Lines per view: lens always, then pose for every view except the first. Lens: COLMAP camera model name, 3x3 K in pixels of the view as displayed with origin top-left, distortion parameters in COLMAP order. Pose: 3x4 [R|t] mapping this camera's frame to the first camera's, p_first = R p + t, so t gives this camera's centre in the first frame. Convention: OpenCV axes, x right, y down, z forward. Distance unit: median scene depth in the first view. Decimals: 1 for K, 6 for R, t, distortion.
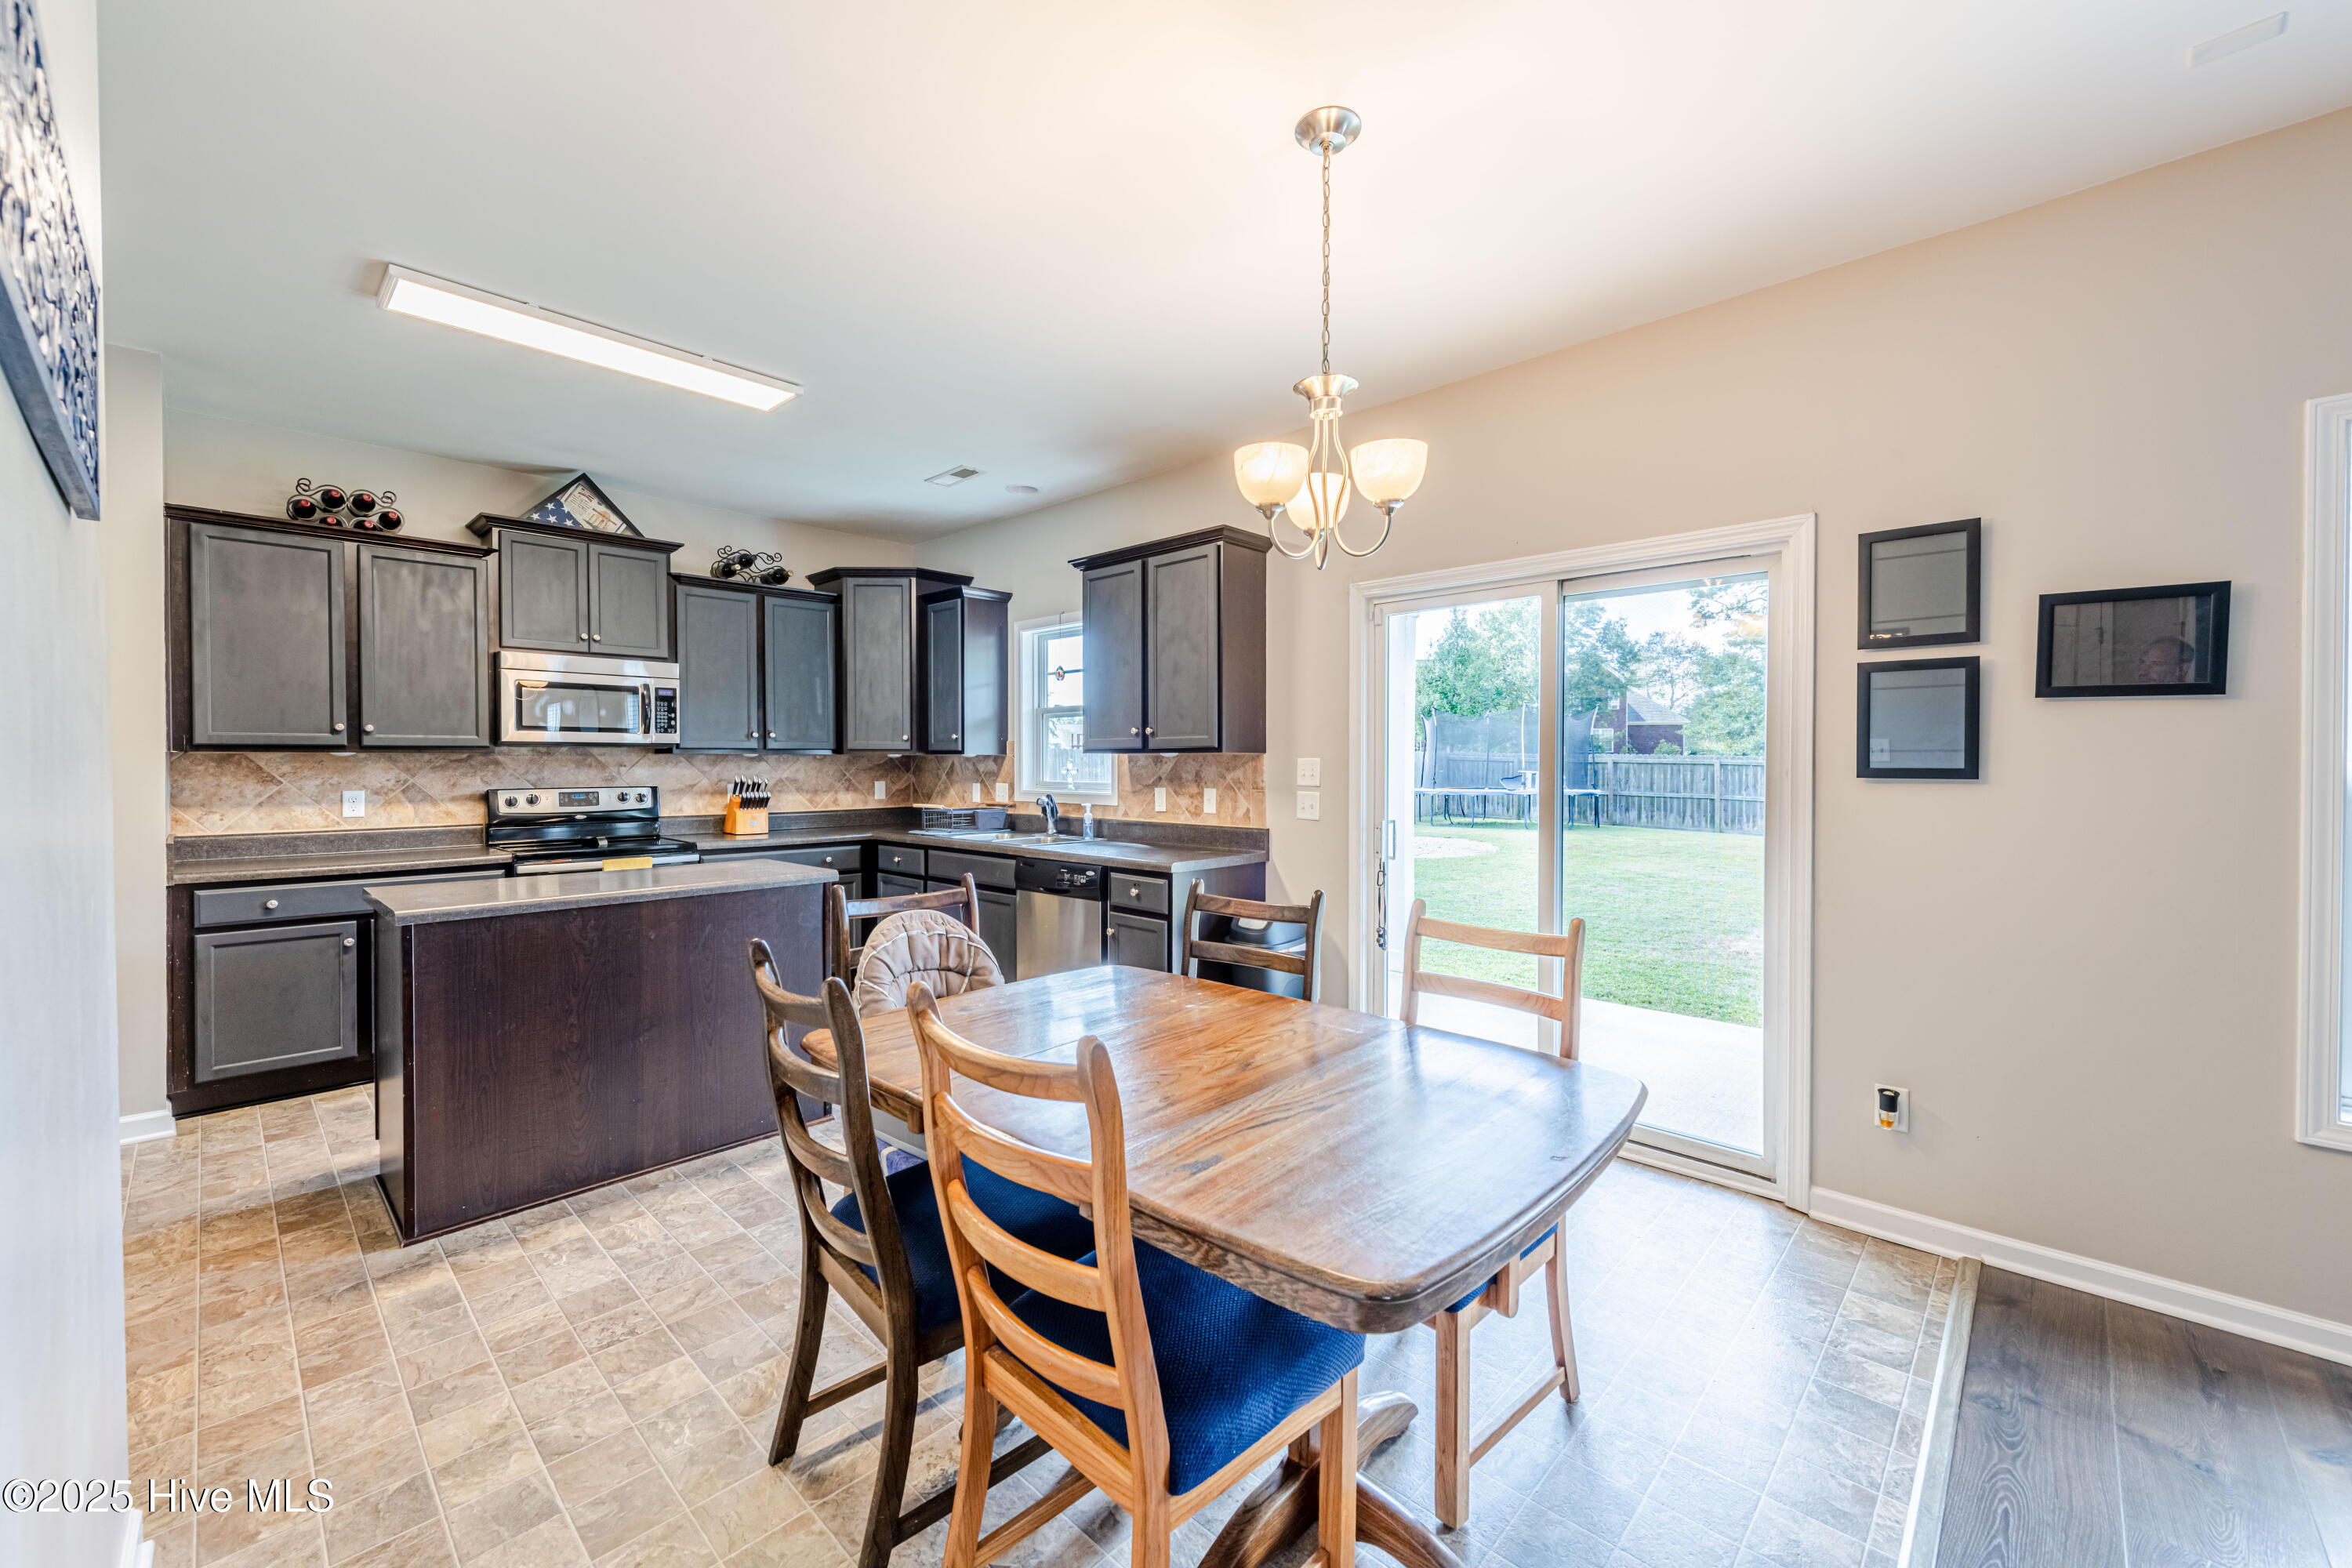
lens RADIAL K [[923.1, 0, 1187.3], [0, 923.1, 769.2], [0, 0, 1]] dist [0.001821, -0.000126]
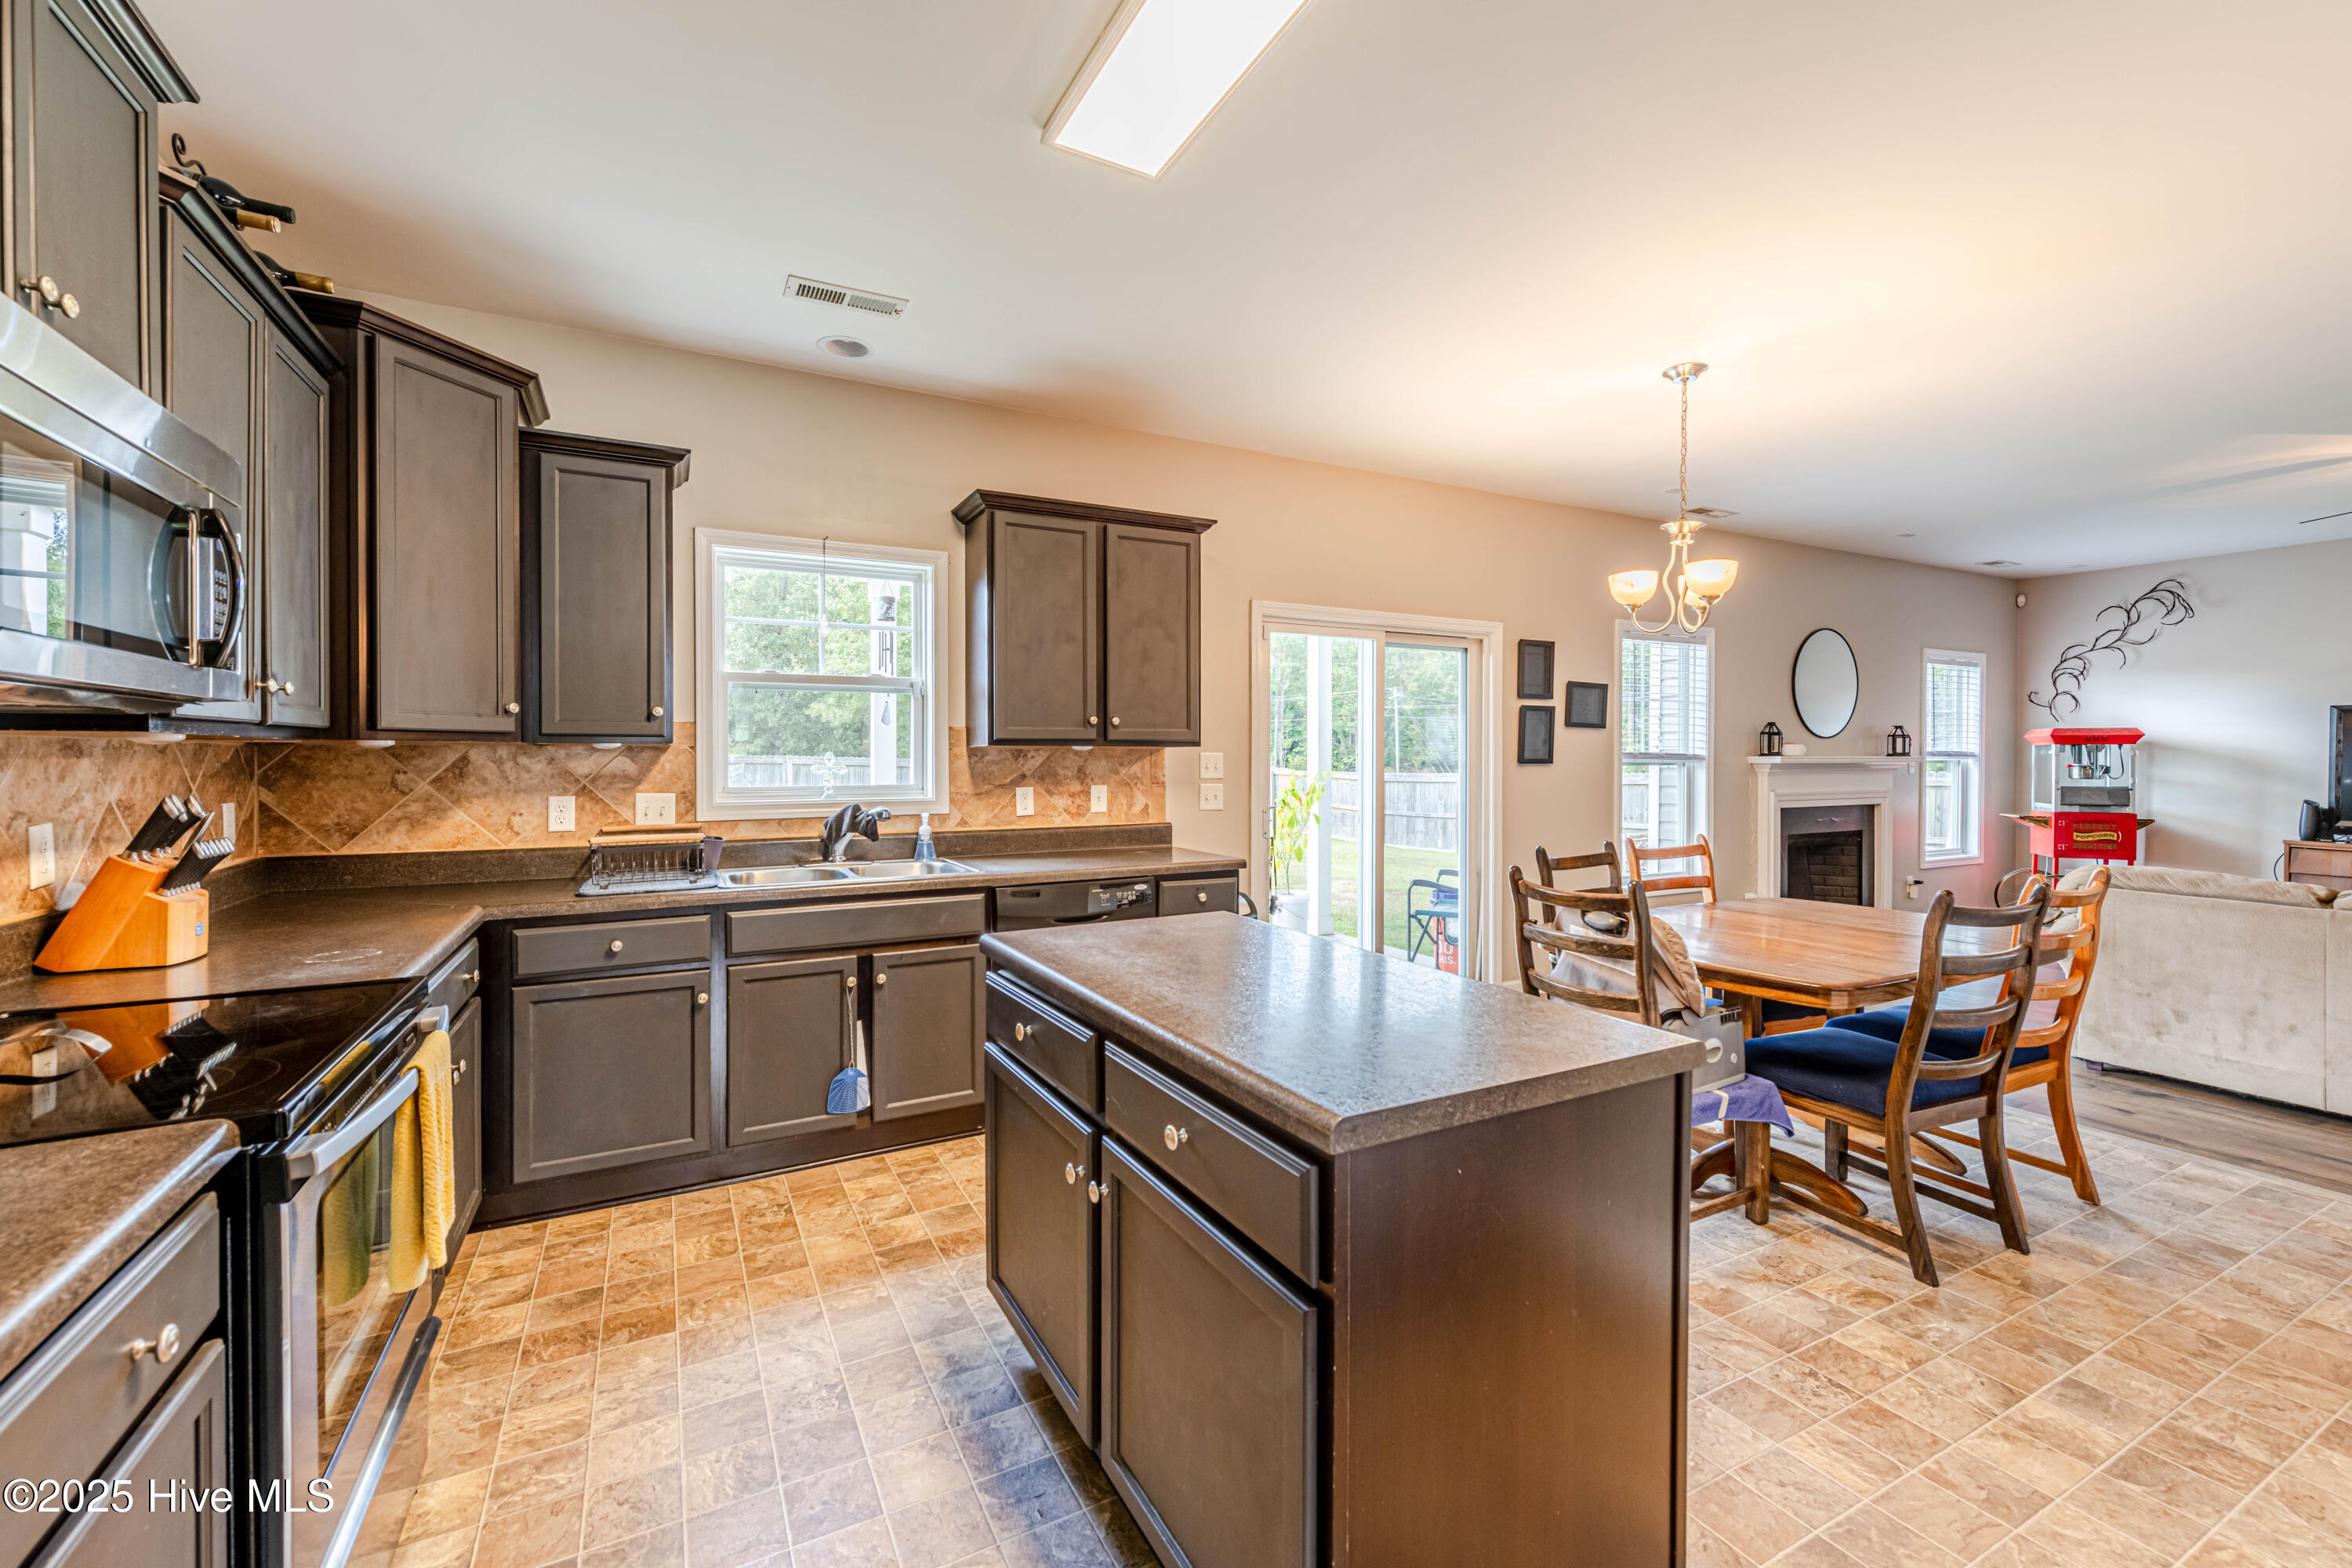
lens RADIAL K [[942.3, 0, 1143.3], [0, 942.3, 762.0], [0, 0, 1]] dist [0.002063, -0.000040]
pose [[0.344127, -0.005018, 0.938910, -0.829627], [0.008640, 0.999960, 0.002177, -0.003826], [-0.938883, 0.007363, 0.344157, 0.629047]]
